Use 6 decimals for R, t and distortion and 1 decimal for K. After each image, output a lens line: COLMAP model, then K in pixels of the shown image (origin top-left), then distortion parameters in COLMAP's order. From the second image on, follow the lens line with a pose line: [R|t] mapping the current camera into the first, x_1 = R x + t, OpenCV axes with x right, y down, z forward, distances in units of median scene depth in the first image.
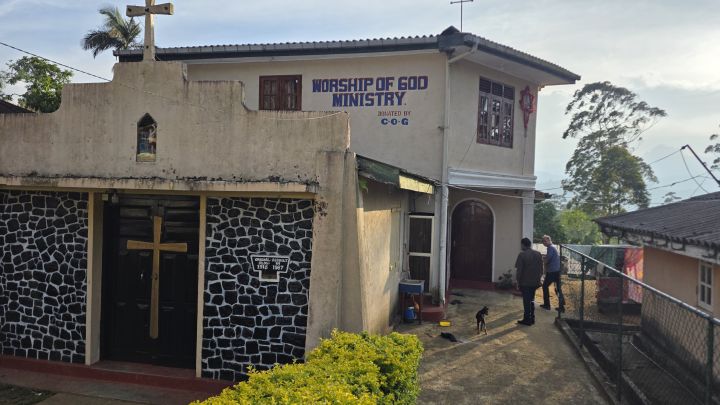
lens RADIAL K [[480.2, 0, 369.5], [0, 480.2, 202.9], [0, 0, 1]] dist [0.089348, -0.088854]
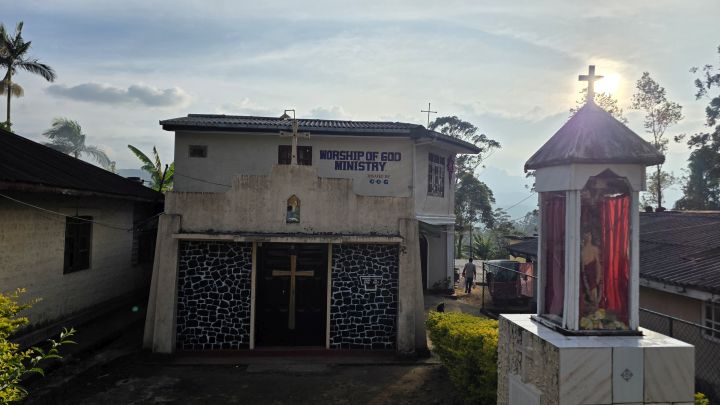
lens RADIAL K [[480.2, 0, 369.5], [0, 480.2, 202.9], [0, 0, 1]] dist [0.089348, -0.088854]
pose [[0.958418, 0.000421, 0.285368, -0.649144], [0.009048, 0.999451, -0.031859, -0.095290], [-0.285225, 0.033116, 0.957888, -0.651312]]
